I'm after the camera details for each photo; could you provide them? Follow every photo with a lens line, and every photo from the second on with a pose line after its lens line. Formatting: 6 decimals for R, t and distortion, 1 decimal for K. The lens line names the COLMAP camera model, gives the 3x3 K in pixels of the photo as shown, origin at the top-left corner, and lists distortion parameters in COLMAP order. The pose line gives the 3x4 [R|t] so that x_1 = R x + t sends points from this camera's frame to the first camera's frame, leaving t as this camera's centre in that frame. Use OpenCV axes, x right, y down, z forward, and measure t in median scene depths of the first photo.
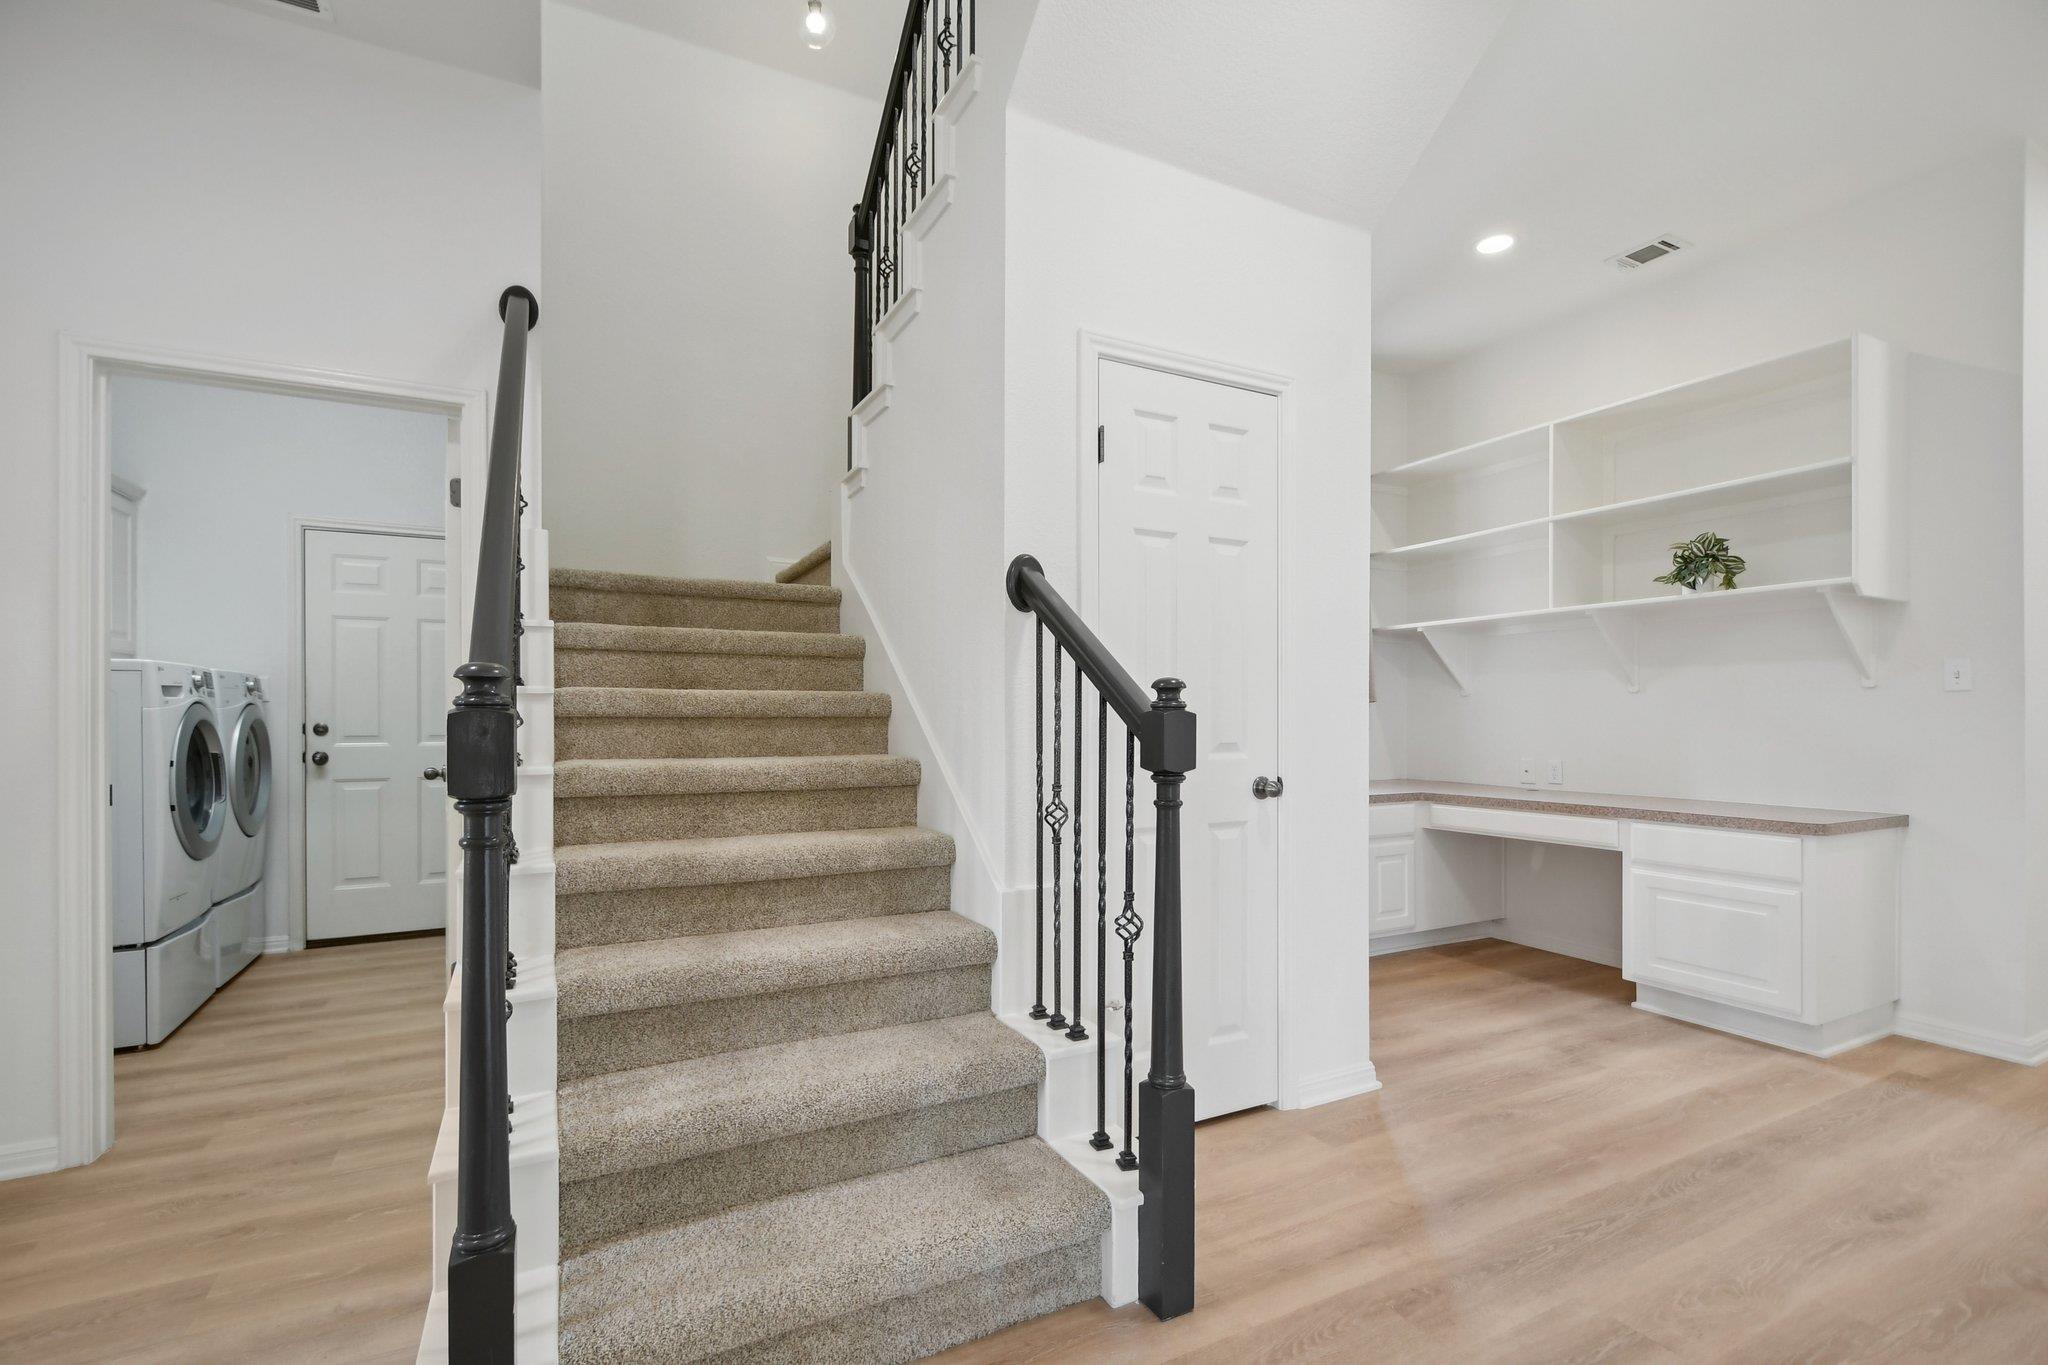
lens RADIAL K [[905.0, 0, 1037.1], [0, 905.0, 717.7], [0, 0, 1]] dist [0.002145, -0.000674]
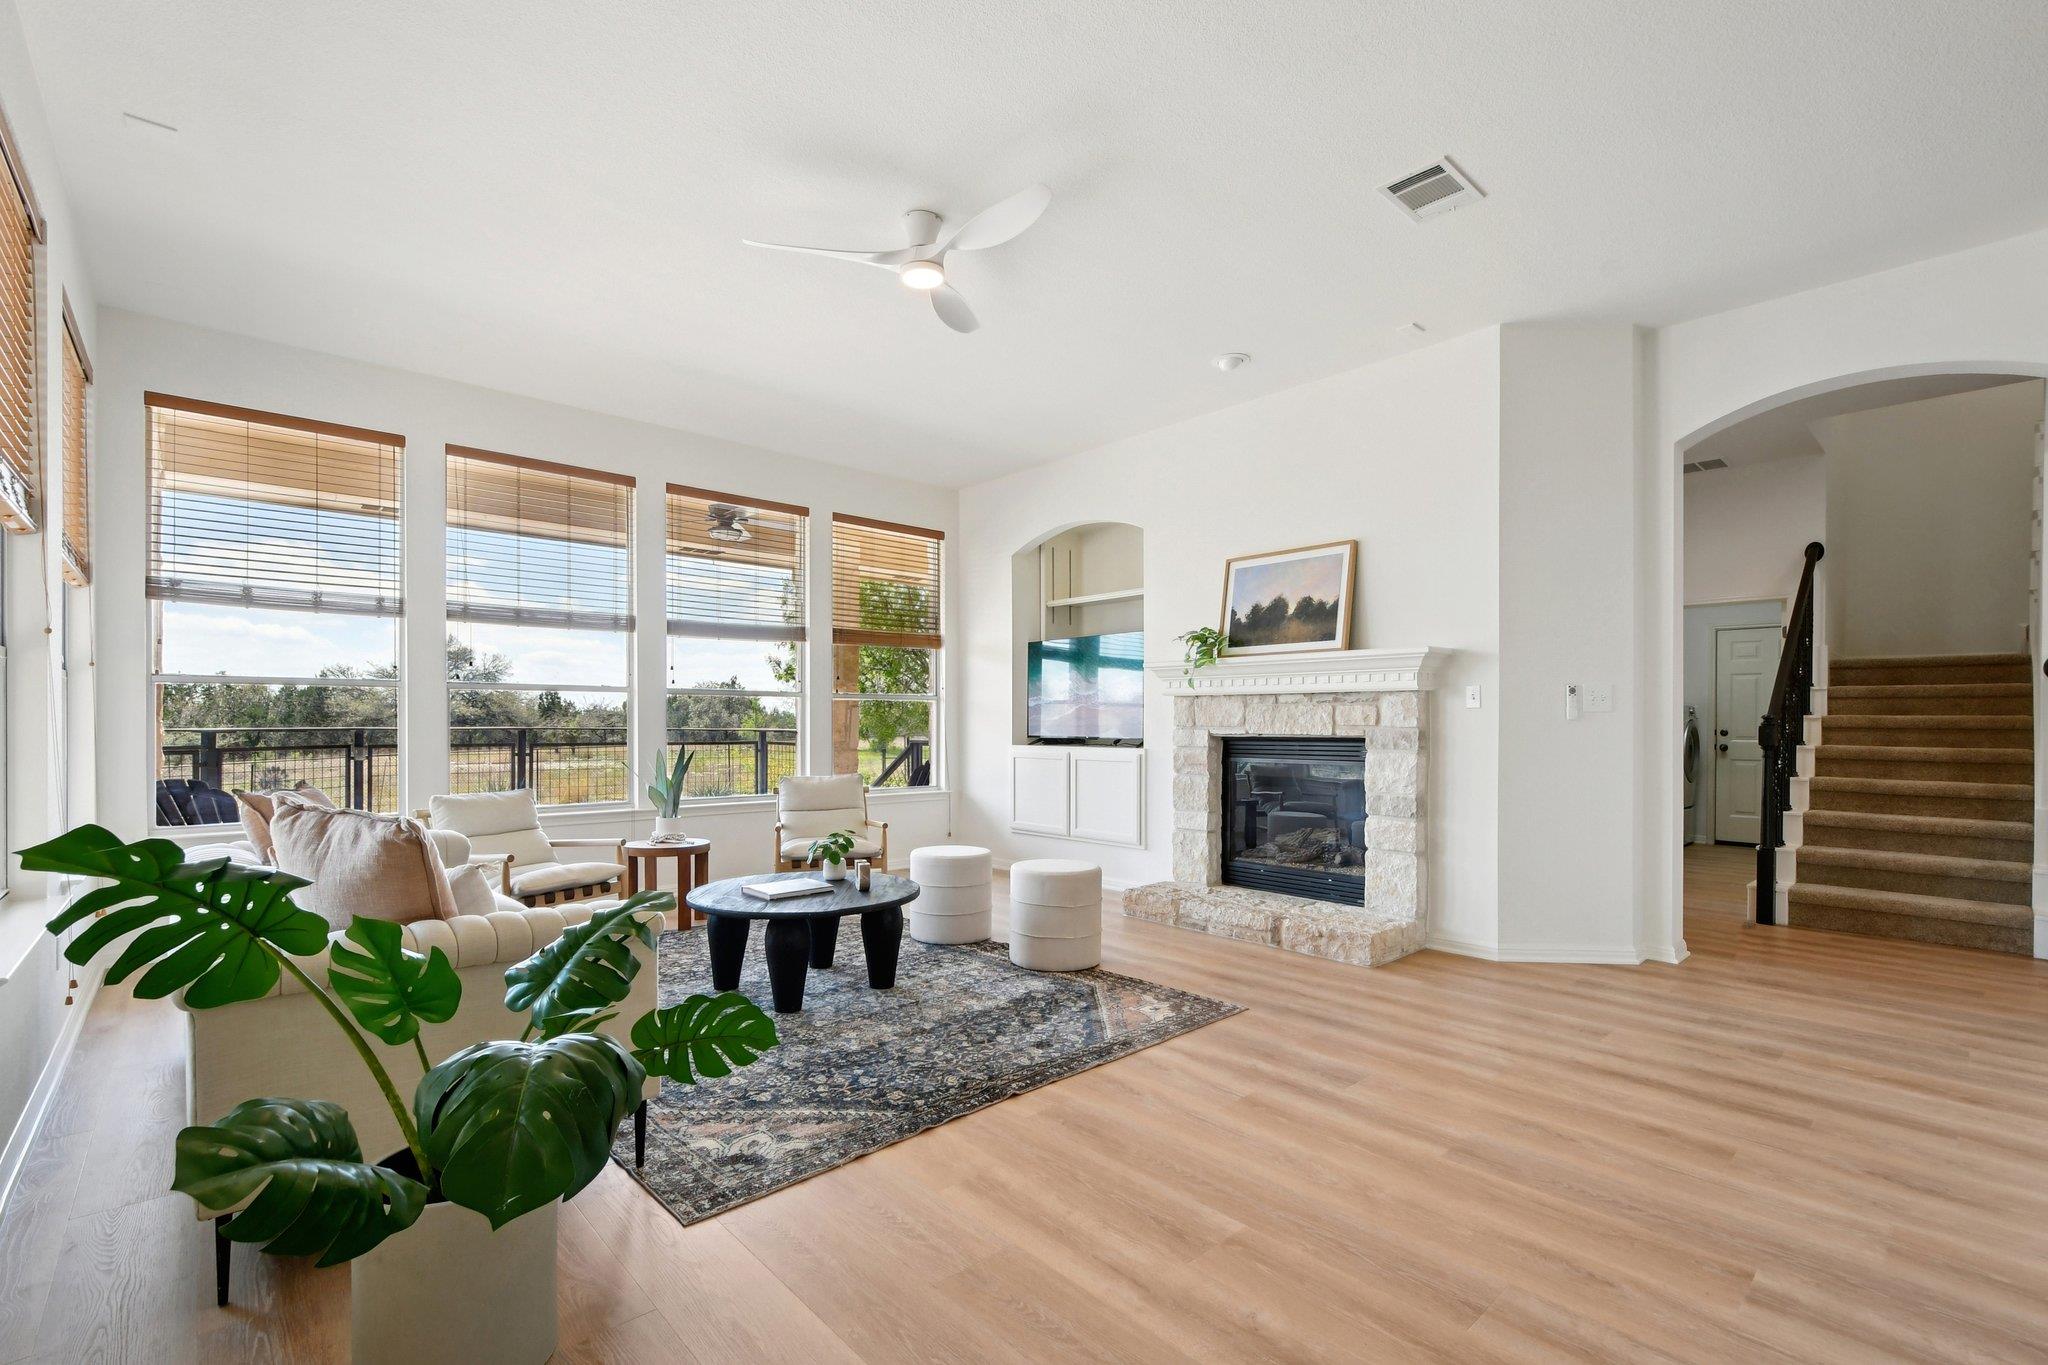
lens RADIAL K [[905.0, 0, 1012.4], [0, 905.0, 724.0], [0, 0, 1]] dist [0.002145, -0.000674]
pose [[0.239839, 0.007881, -0.970781, 1.187927], [-0.010390, 0.999931, 0.005551, -0.000904], [0.970757, 0.008755, 0.239904, -1.544931]]
